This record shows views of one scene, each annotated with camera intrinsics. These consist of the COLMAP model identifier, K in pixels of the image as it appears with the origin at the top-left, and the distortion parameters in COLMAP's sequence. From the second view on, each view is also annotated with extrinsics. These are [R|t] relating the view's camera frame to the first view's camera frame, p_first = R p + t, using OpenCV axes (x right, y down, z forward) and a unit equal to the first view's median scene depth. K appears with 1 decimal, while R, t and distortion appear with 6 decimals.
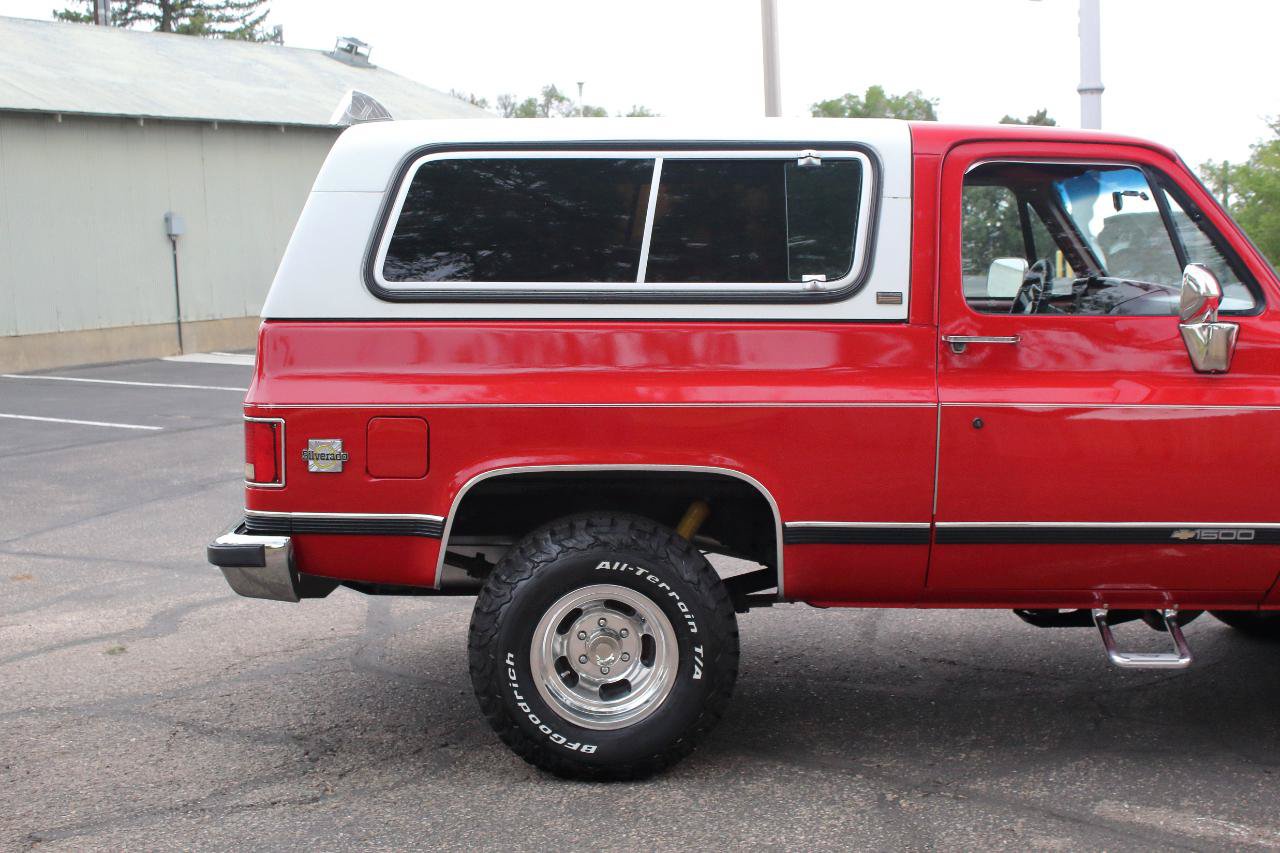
lens RADIAL K [[1717.6, 0, 633.3], [0, 1717.6, 427.7], [0, 0, 1]] dist [-0.060095, 0.050526]
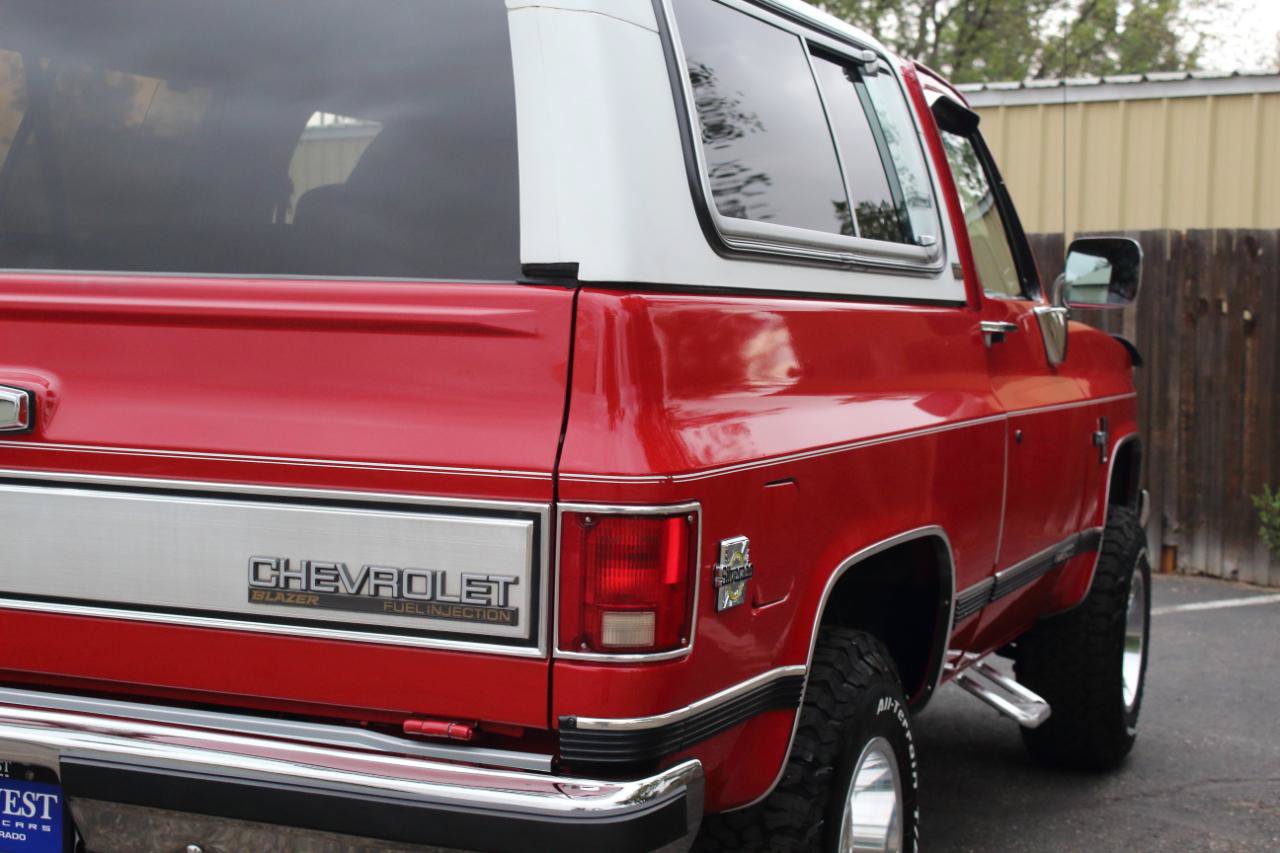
lens RADIAL K [[2070.2, 0, 637.8], [0, 2070.2, 424.7], [0, 0, 1]] dist [-0.013880, 0.052721]
pose [[0.400872, -0.044674, 0.915044, -0.691811], [0.069922, 0.997389, 0.018062, -0.035970], [-0.913462, 0.056741, 0.402949, 0.764679]]
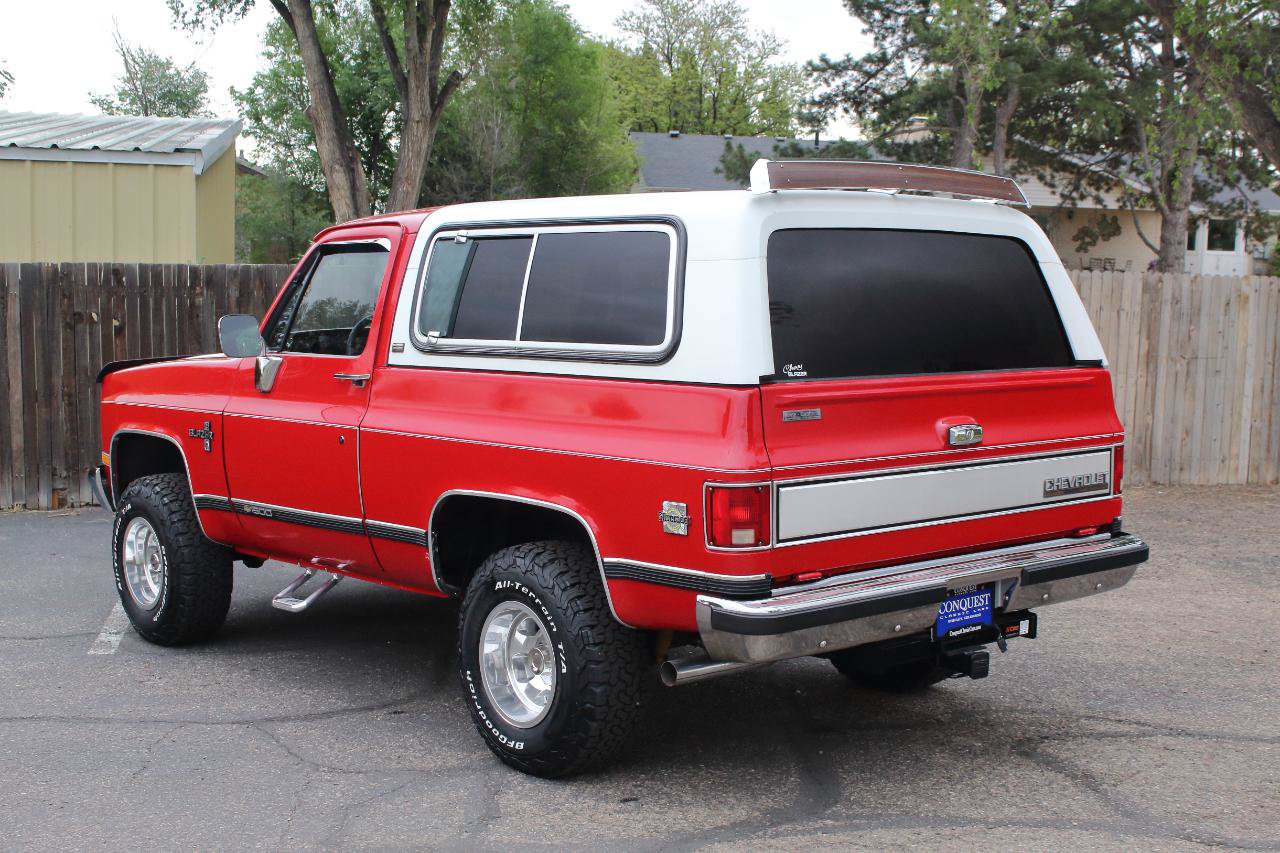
lens RADIAL K [[1708.4, 0, 656.7], [0, 1708.4, 440.5], [0, 0, 1]] dist [-0.088362, 0.126969]
pose [[-0.634222, -0.074234, 0.769579, -0.955056], [0.077436, 0.984276, 0.158760, -0.229800], [-0.769263, 0.160282, -0.618501, 2.001303]]
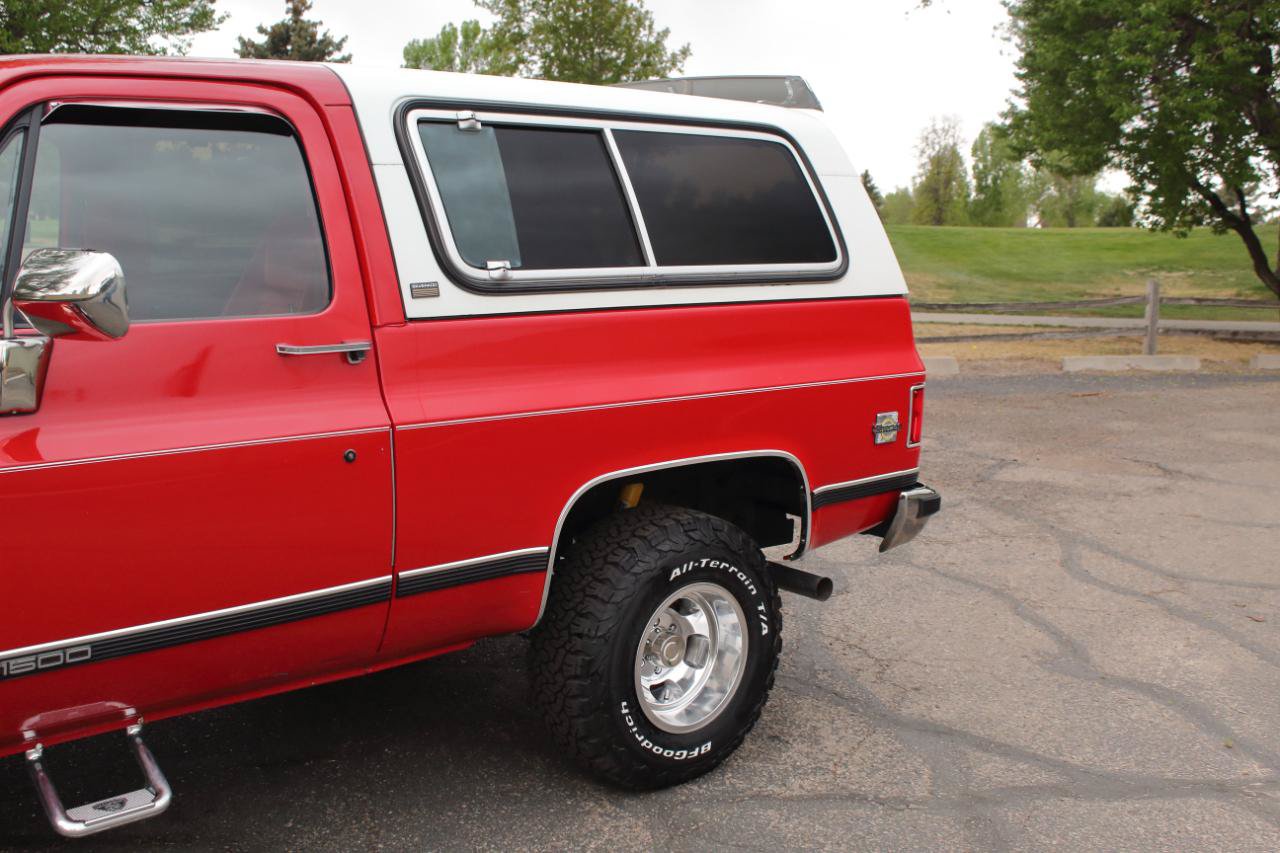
lens RADIAL K [[1413.4, 0, 636.8], [0, 1413.4, 422.3], [0, 0, 1]] dist [-0.119947, 0.154172]
pose [[-0.783897, 0.078513, -0.615907, 0.462498], [-0.084838, 0.969124, 0.231518, -0.213268], [0.615068, 0.233739, -0.753032, 1.930016]]
